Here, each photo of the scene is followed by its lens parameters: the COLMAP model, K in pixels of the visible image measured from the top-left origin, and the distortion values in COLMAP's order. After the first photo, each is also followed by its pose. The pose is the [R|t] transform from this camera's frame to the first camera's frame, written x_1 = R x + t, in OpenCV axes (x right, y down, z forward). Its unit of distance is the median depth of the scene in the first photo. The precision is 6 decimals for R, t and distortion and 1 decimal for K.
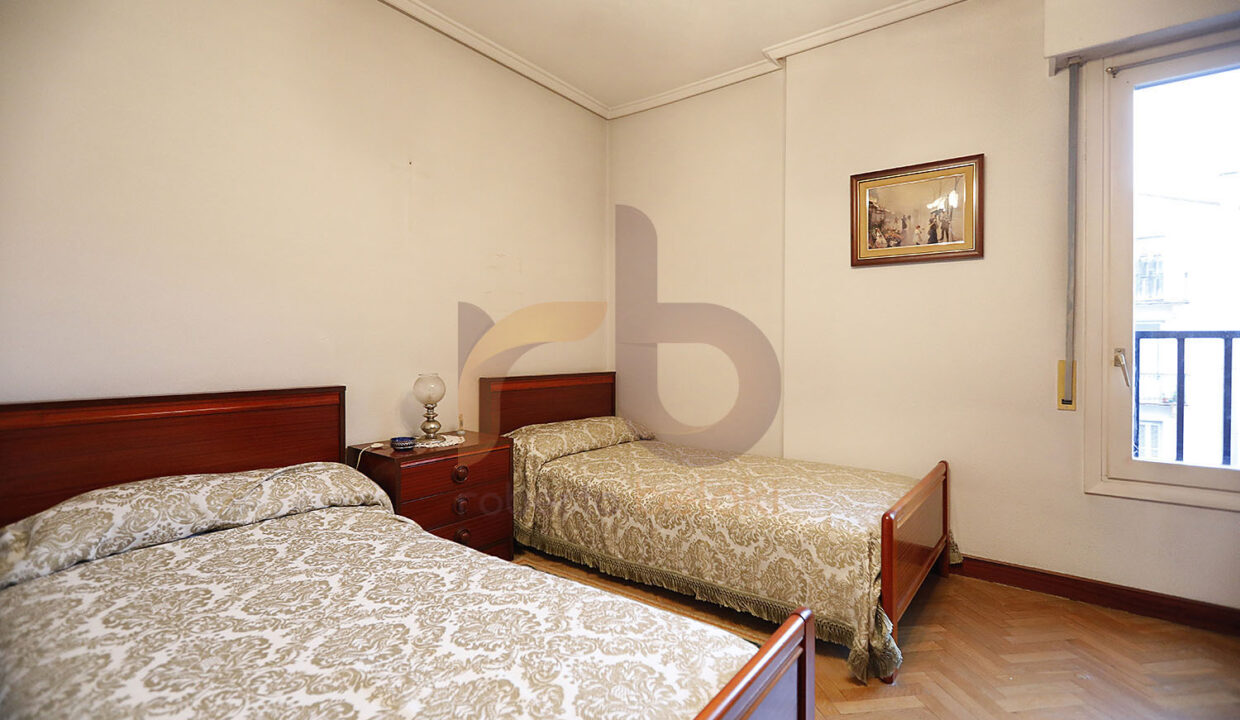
lens RADIAL K [[544.2, 0, 618.7], [0, 544.2, 355.9], [0, 0, 1]] dist [-0.003040, 0.000290]
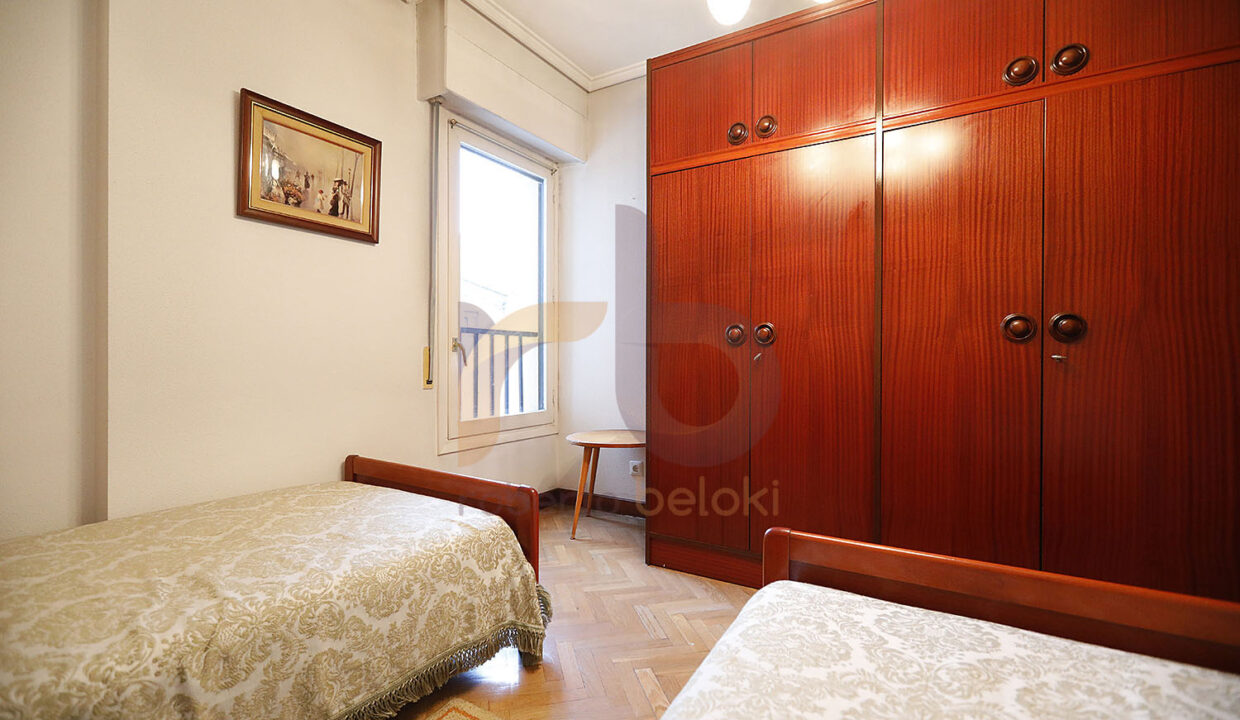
lens RADIAL K [[539.1, 0, 617.8], [0, 539.1, 371.3], [0, 0, 1]] dist [-0.021395, 0.000037]
pose [[-0.082521, -0.022304, 0.996340, -0.412811], [0.018562, 0.999542, 0.023913, 0.043614], [-0.996416, 0.020467, -0.082069, 0.743060]]
